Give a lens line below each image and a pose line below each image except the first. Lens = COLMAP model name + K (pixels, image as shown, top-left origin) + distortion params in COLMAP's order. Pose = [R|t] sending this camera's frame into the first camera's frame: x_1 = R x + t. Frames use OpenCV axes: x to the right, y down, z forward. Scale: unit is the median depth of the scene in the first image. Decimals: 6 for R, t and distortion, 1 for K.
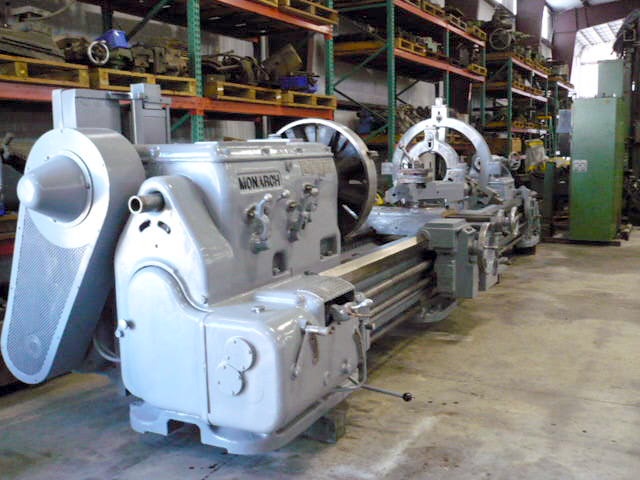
lens RADIAL K [[681.4, 0, 320.0], [0, 681.4, 240.0], [0, 0, 1]] dist [-0.067515, 0.027956]
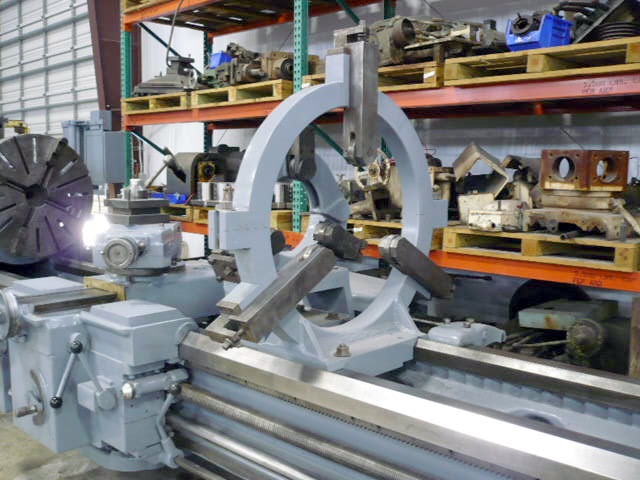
lens RADIAL K [[681.4, 0, 320.0], [0, 681.4, 240.0], [0, 0, 1]] dist [-0.067515, 0.027956]
pose [[-0.298423, 0.123410, -0.946422, 0.700433], [-0.127510, 0.977561, 0.167677, -0.204382], [0.945878, 0.170717, -0.275991, 1.428840]]
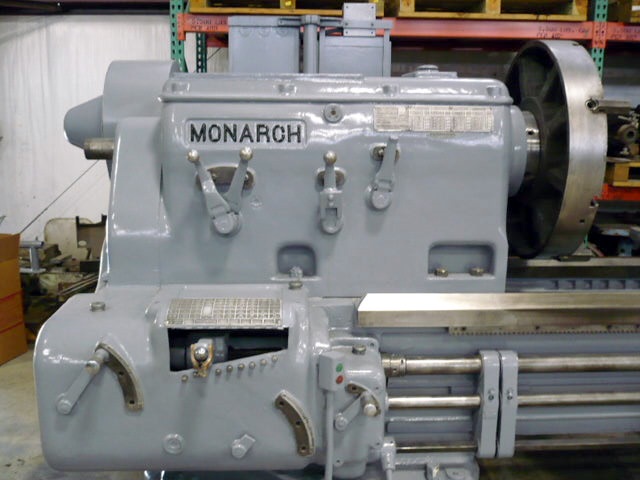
lens RADIAL K [[681.4, 0, 320.0], [0, 681.4, 240.0], [0, 0, 1]] dist [-0.067515, 0.027956]
pose [[0.491077, 0.192664, -0.849543, 0.340822], [-0.137226, 0.980168, 0.142965, -0.055750], [0.860240, 0.046373, 0.507777, 0.459173]]
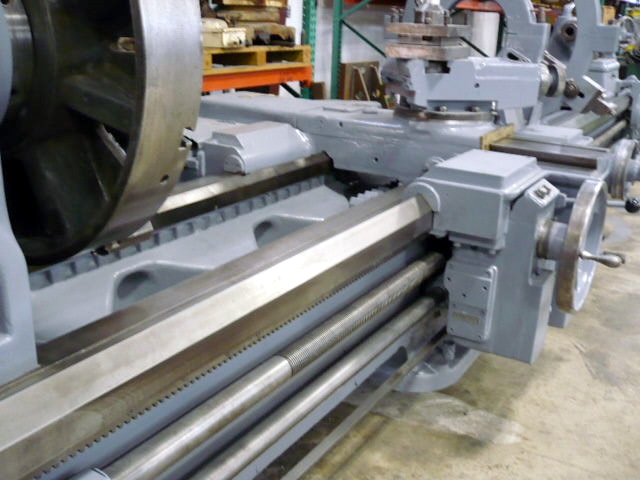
lens RADIAL K [[681.4, 0, 320.0], [0, 681.4, 240.0], [0, 0, 1]] dist [-0.067515, 0.027956]
pose [[0.994652, 0.079469, -0.065974, 0.120411], [-0.065546, 0.979313, 0.191440, -0.054438], [0.079823, -0.186092, 0.979285, 0.608636]]
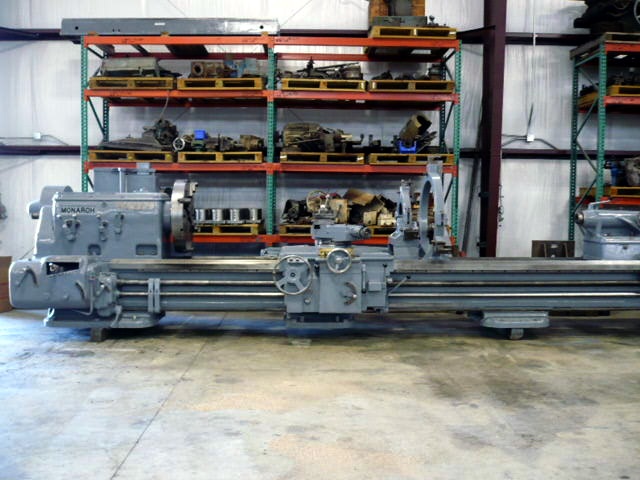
lens RADIAL K [[681.4, 0, 320.0], [0, 681.4, 240.0], [0, 0, 1]] dist [-0.067515, 0.027956]
pose [[0.481098, 0.078240, -0.873169, 1.399046], [-0.134048, 0.990862, 0.014928, -0.081003], [0.866358, 0.109864, 0.487189, 0.393427]]
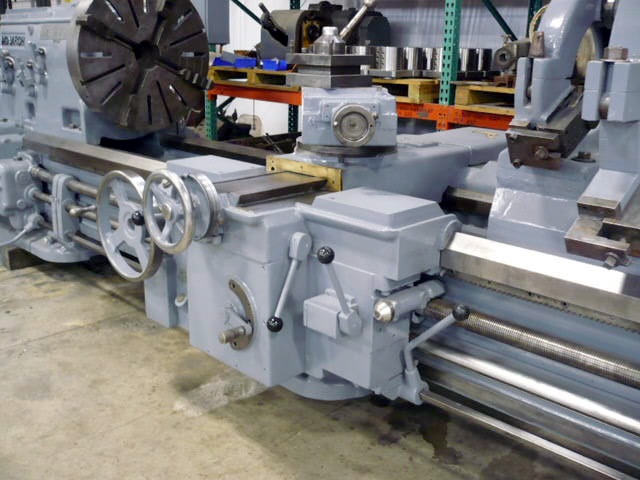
lens RADIAL K [[681.4, 0, 320.0], [0, 681.4, 240.0], [0, 0, 1]] dist [-0.067515, 0.027956]
pose [[-0.308276, 0.283788, -0.907981, 0.625611], [-0.138225, 0.930975, 0.337905, -0.153458], [0.941201, 0.229673, -0.247770, 1.231033]]
